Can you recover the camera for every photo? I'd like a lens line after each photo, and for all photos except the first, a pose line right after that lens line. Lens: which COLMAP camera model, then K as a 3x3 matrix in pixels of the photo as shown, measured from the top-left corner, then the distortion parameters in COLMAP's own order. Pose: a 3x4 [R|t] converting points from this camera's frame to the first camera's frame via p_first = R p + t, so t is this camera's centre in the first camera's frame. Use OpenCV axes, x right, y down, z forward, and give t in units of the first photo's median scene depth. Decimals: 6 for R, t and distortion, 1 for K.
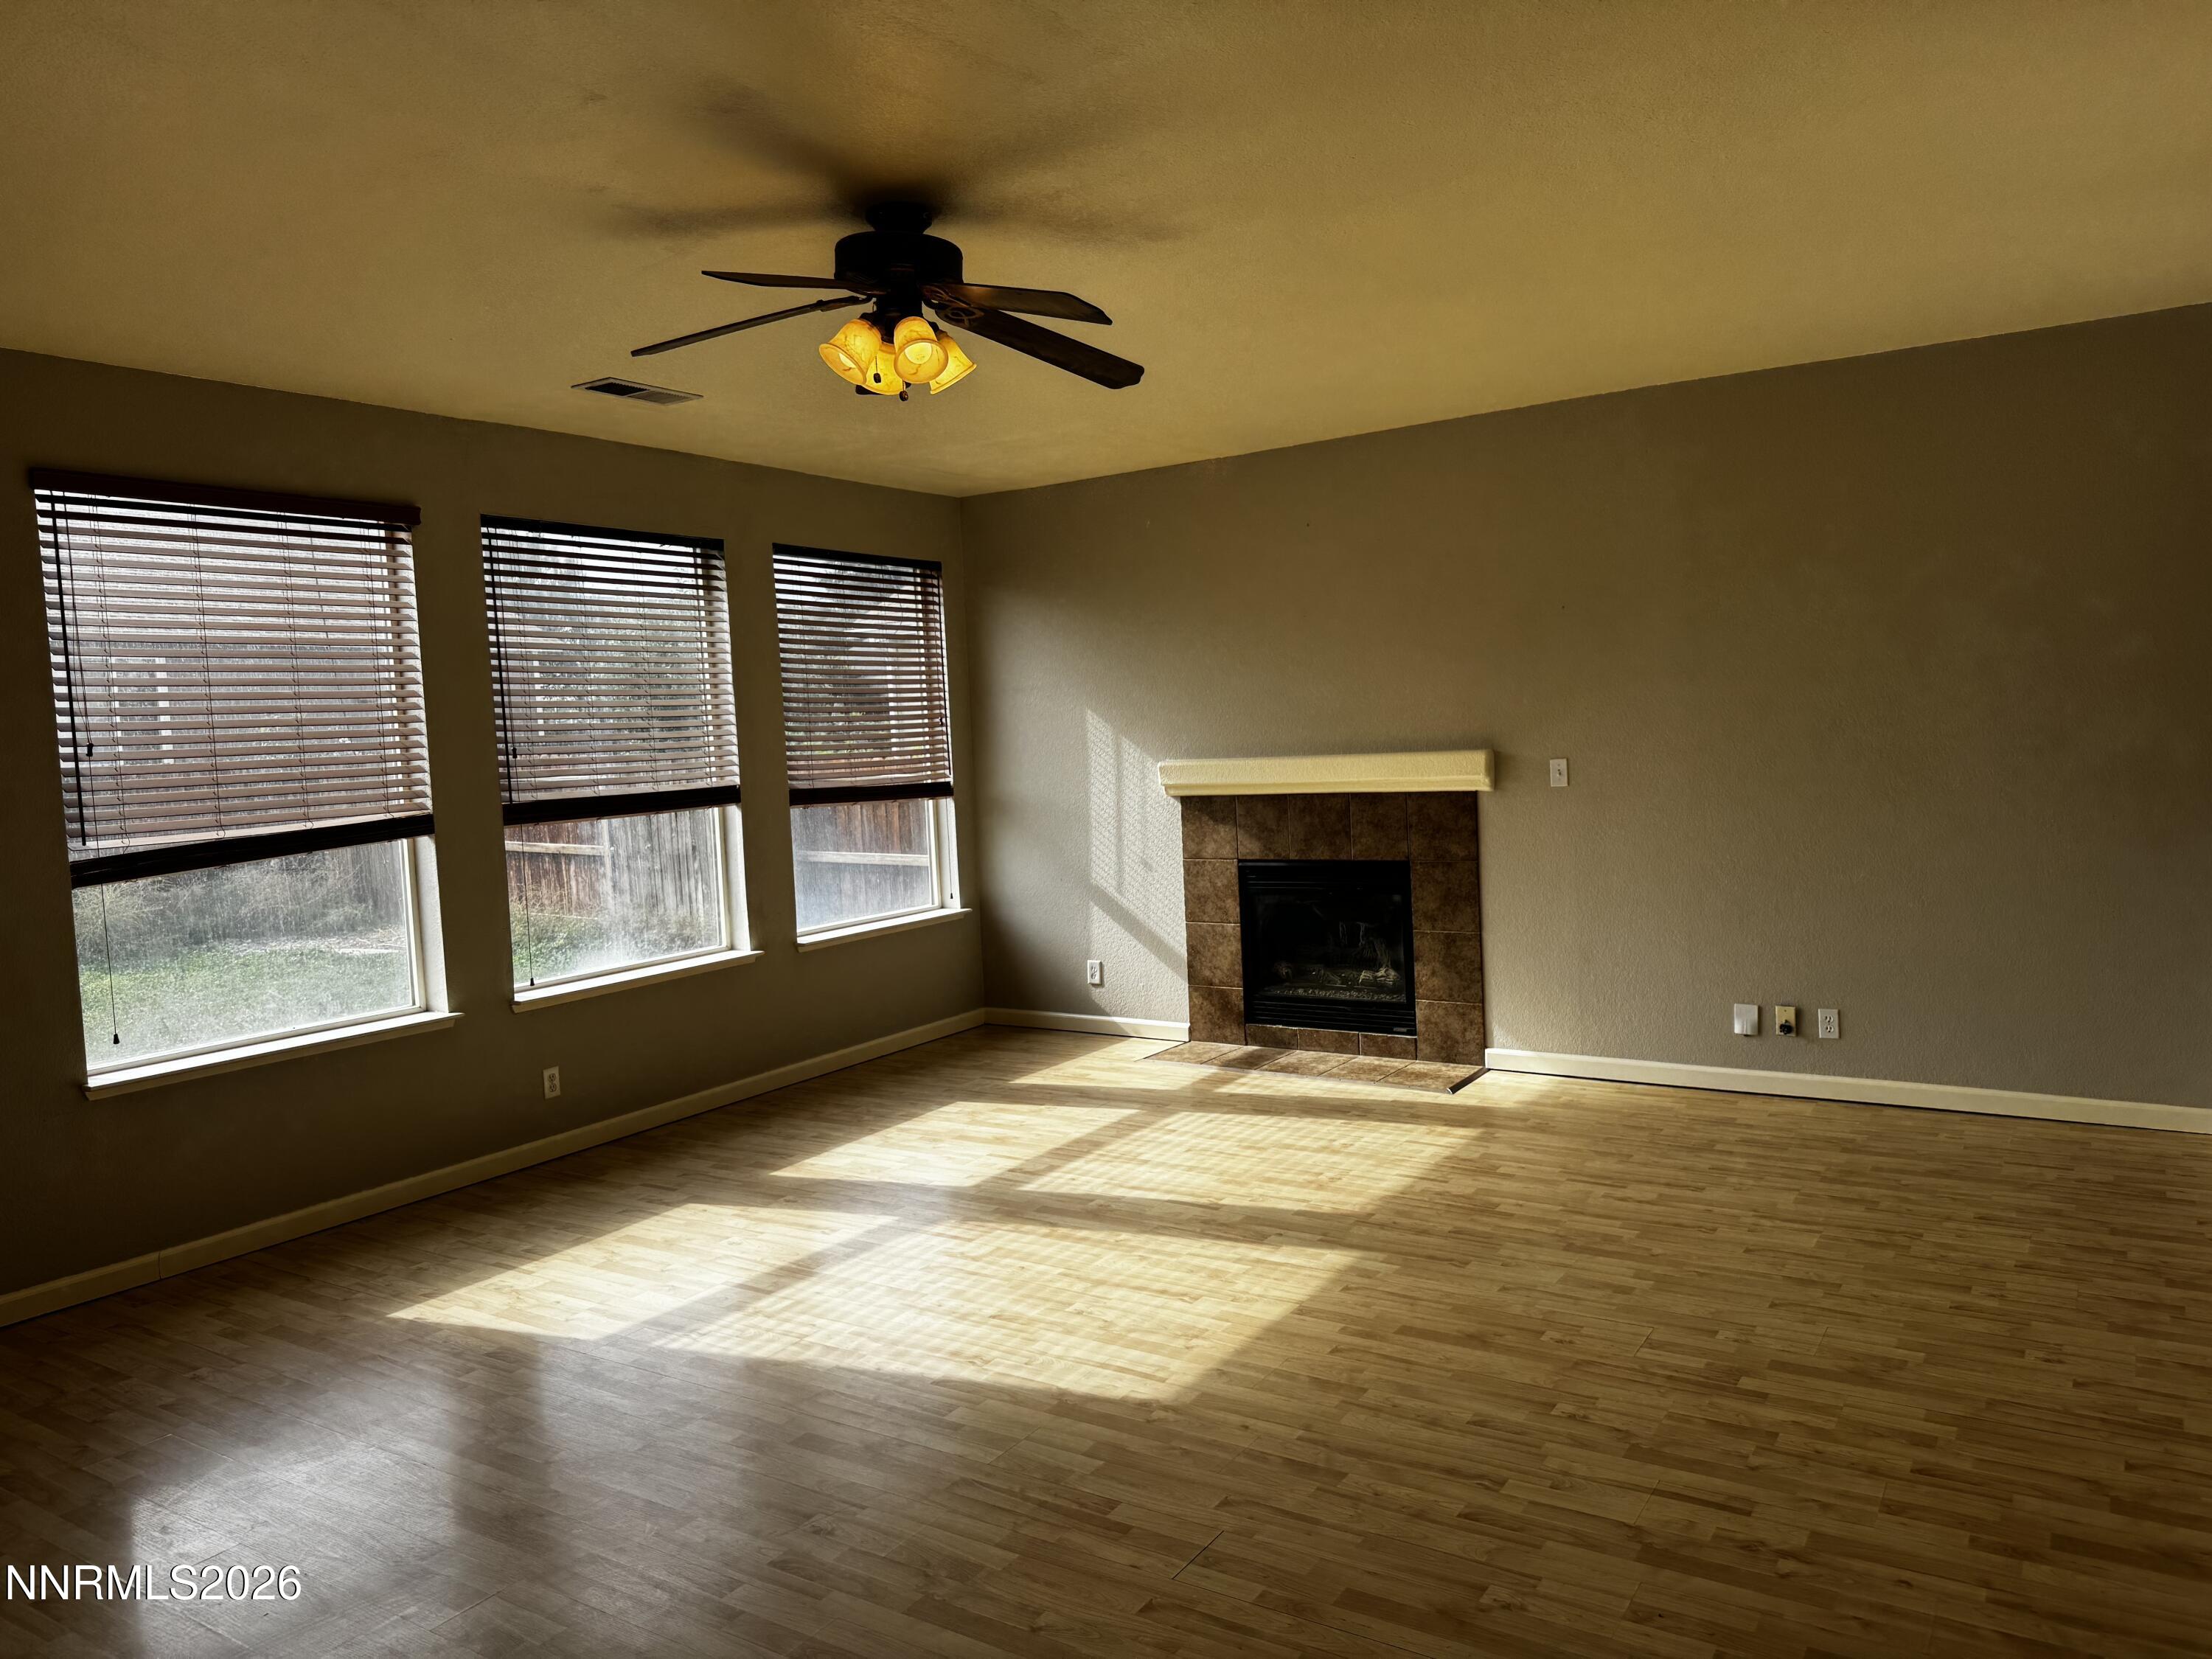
lens RADIAL K [[1542.6, 0, 1102.5], [0, 1542.6, 831.2], [0, 0, 1]] dist [0.079574, -0.092215]
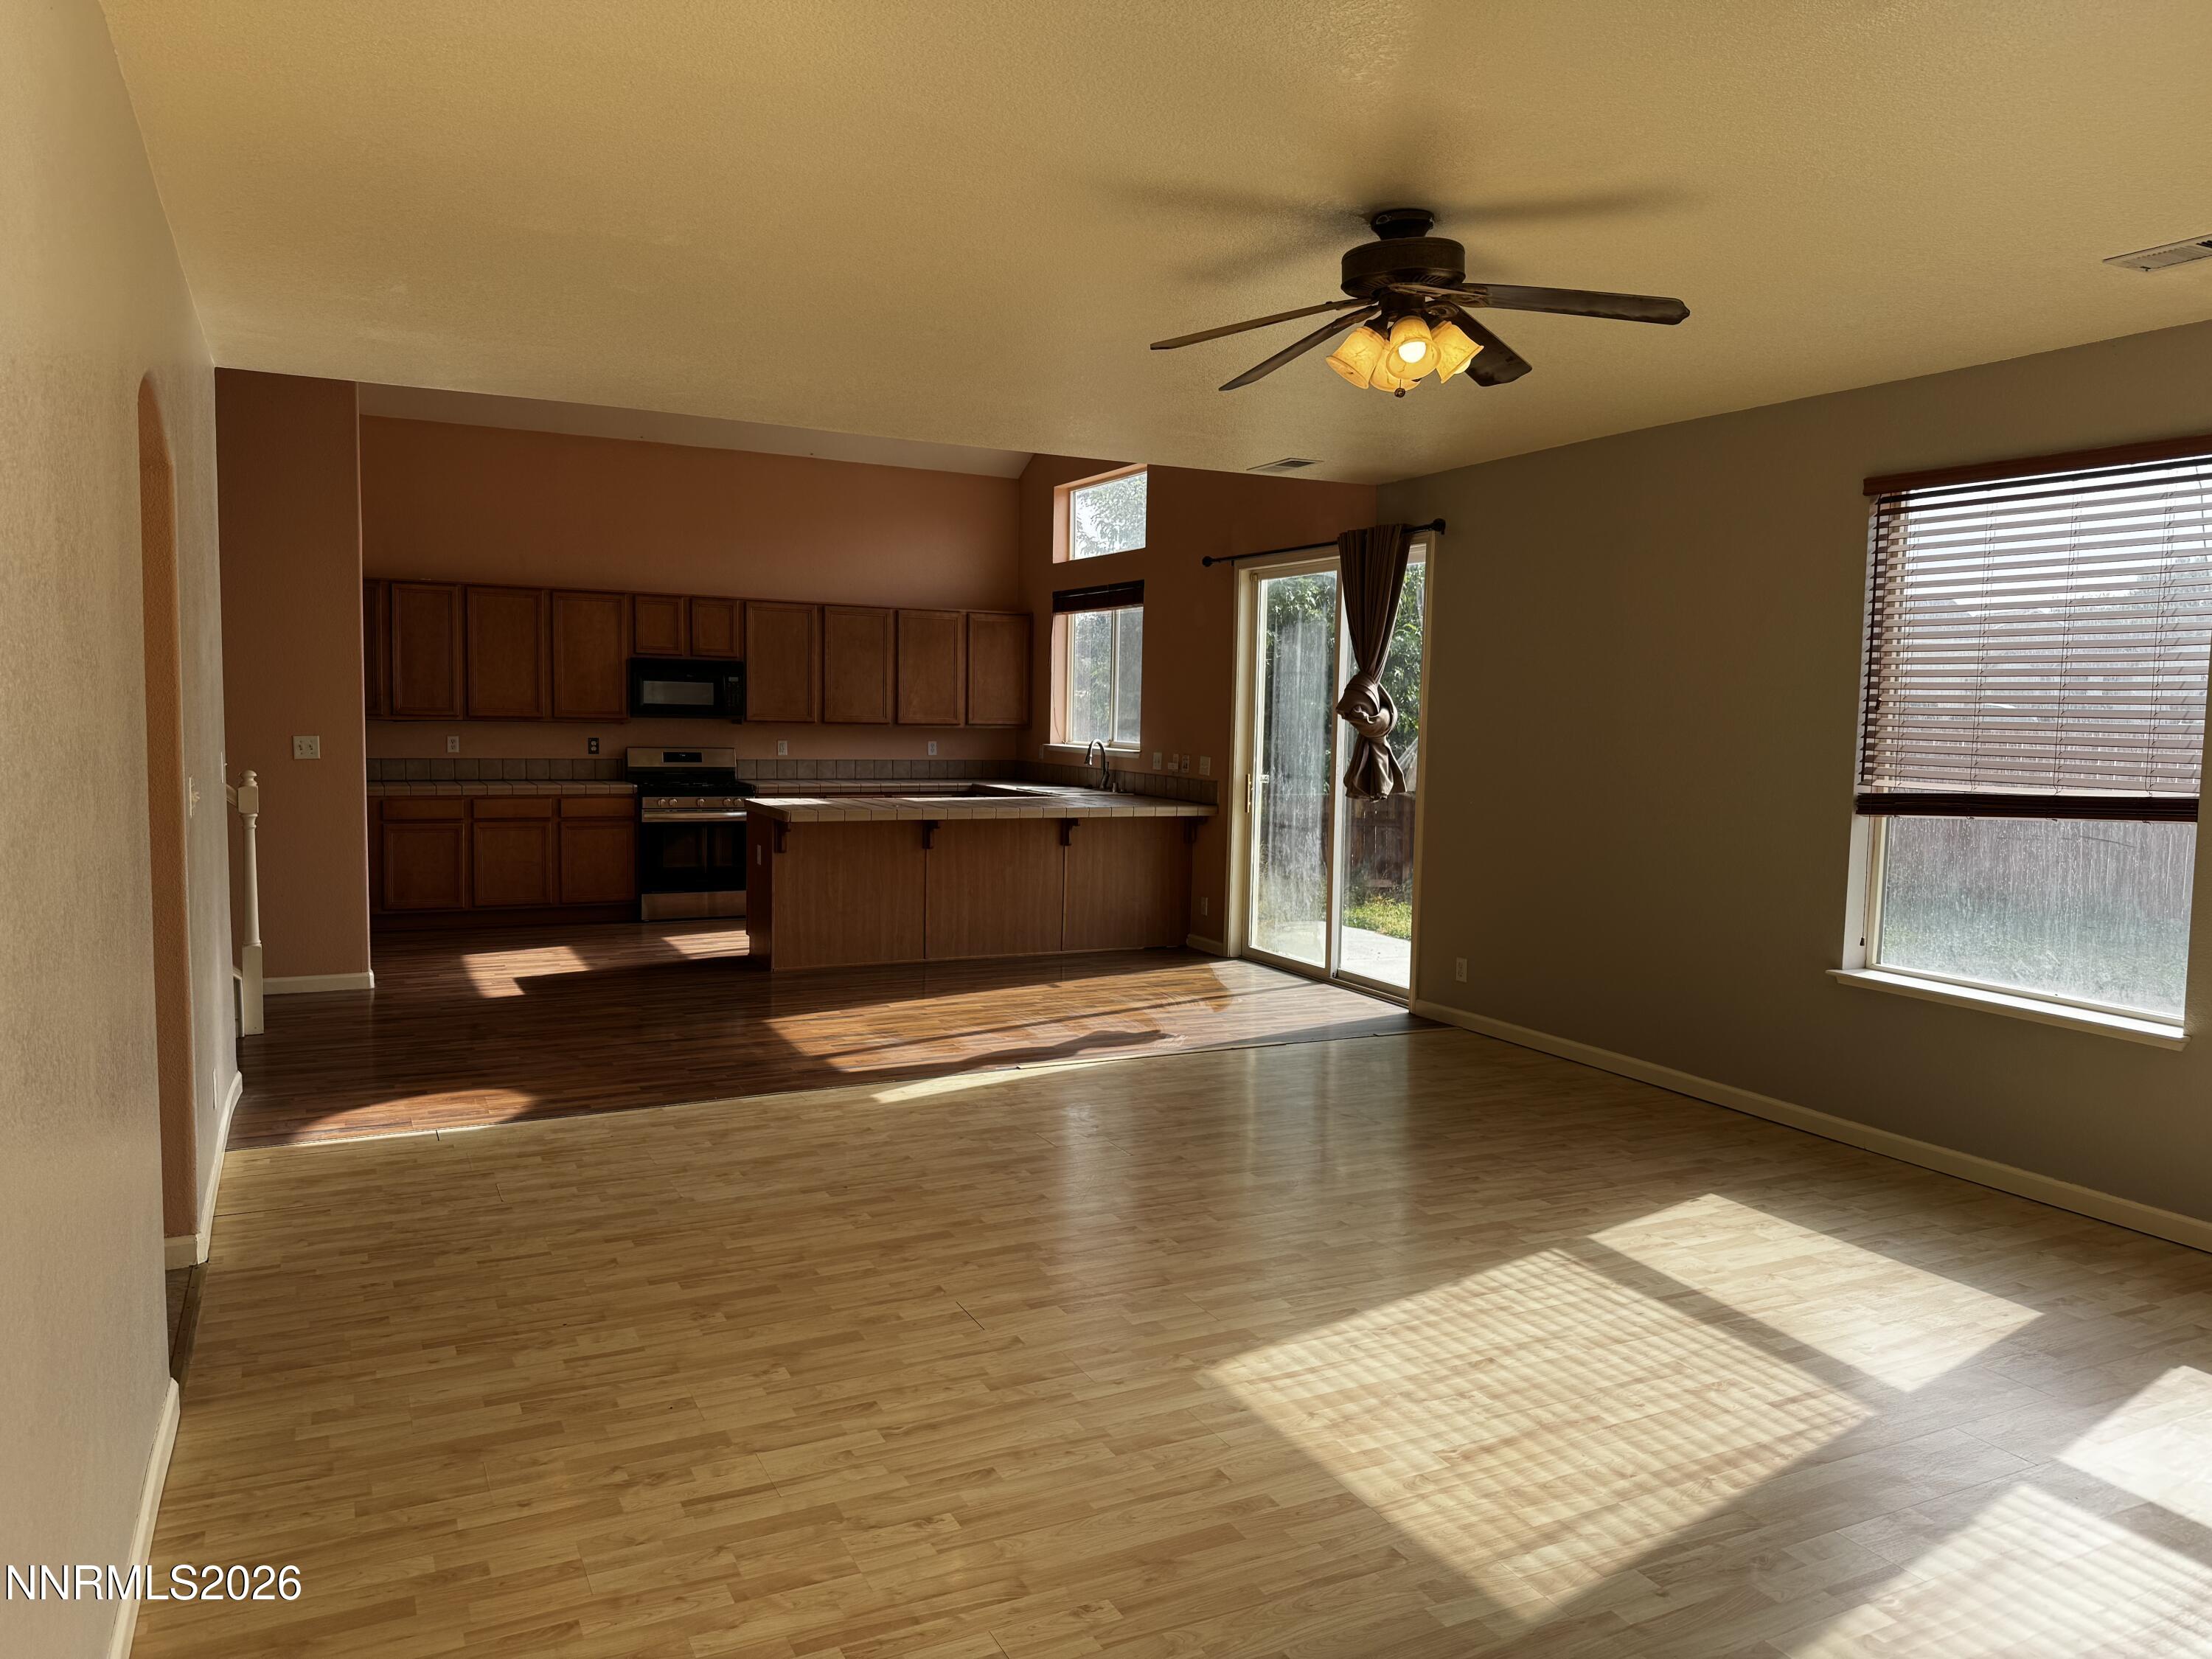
lens RADIAL K [[1542.6, 0, 1093.4], [0, 1542.6, 816.7], [0, 0, 1]] dist [0.079574, -0.092215]
pose [[-0.502675, 0.100357, -0.858630, 0.645590], [-0.057951, 0.987092, 0.149299, -0.100565], [0.862531, 0.124807, -0.490371, 0.975396]]
